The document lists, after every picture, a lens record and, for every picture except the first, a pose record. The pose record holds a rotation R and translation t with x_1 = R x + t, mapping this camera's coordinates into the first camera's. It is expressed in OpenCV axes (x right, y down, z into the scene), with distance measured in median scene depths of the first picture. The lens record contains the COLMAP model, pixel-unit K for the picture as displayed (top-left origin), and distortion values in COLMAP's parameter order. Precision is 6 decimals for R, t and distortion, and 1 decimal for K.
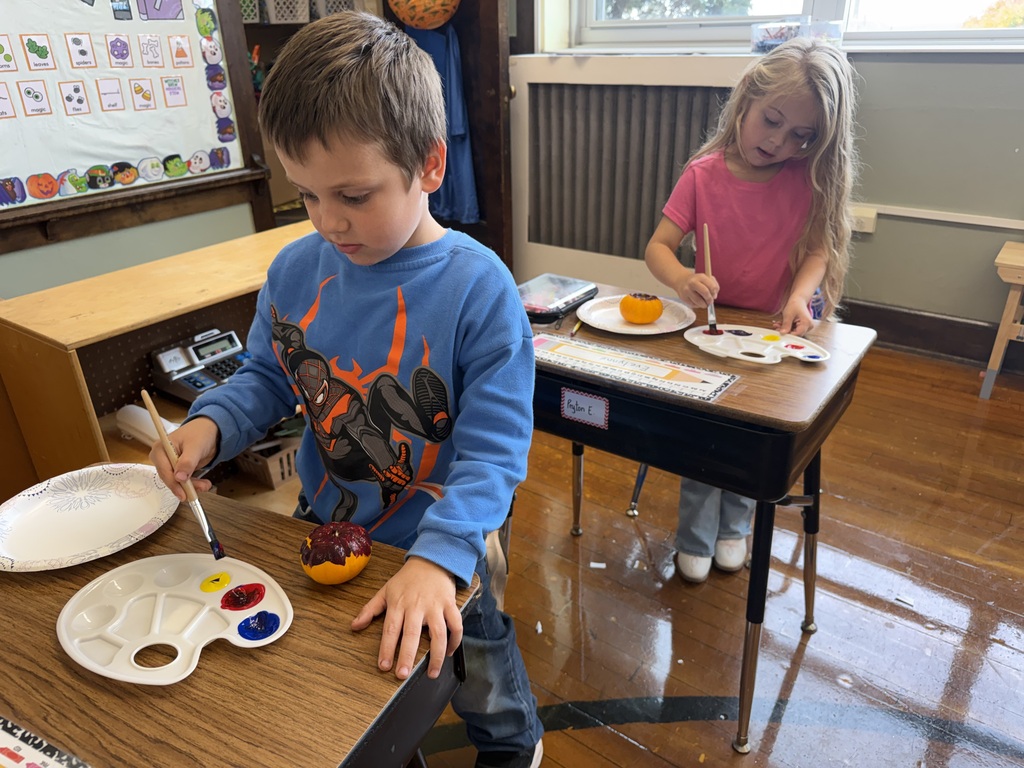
lens RADIAL K [[720.2, 0, 512.0], [0, 720.2, 384.0], [0, 0, 1]] dist [-0.001569, -0.005493]
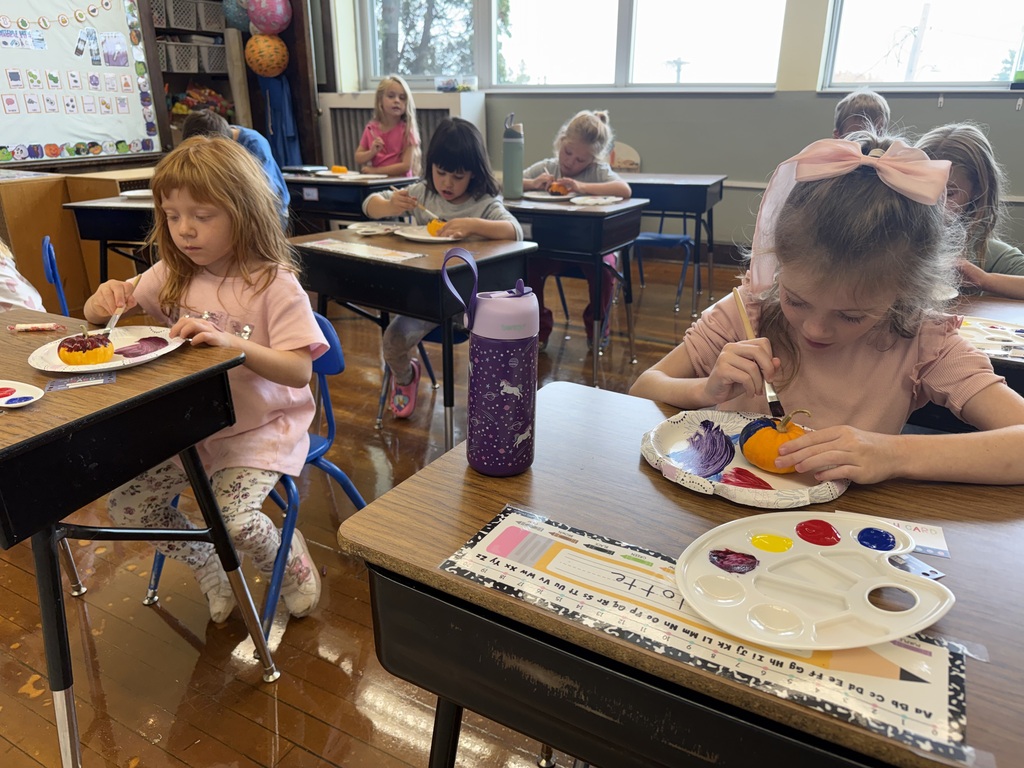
lens RADIAL K [[702.7, 0, 512.0], [0, 702.7, 384.0], [0, 0, 1]] dist [-0.002285, -0.002568]
pose [[0.986385, -0.039646, 0.159602, 0.174343], [0.050597, 0.996592, -0.065145, 0.428540], [-0.156475, 0.072334, 0.985030, -0.788298]]
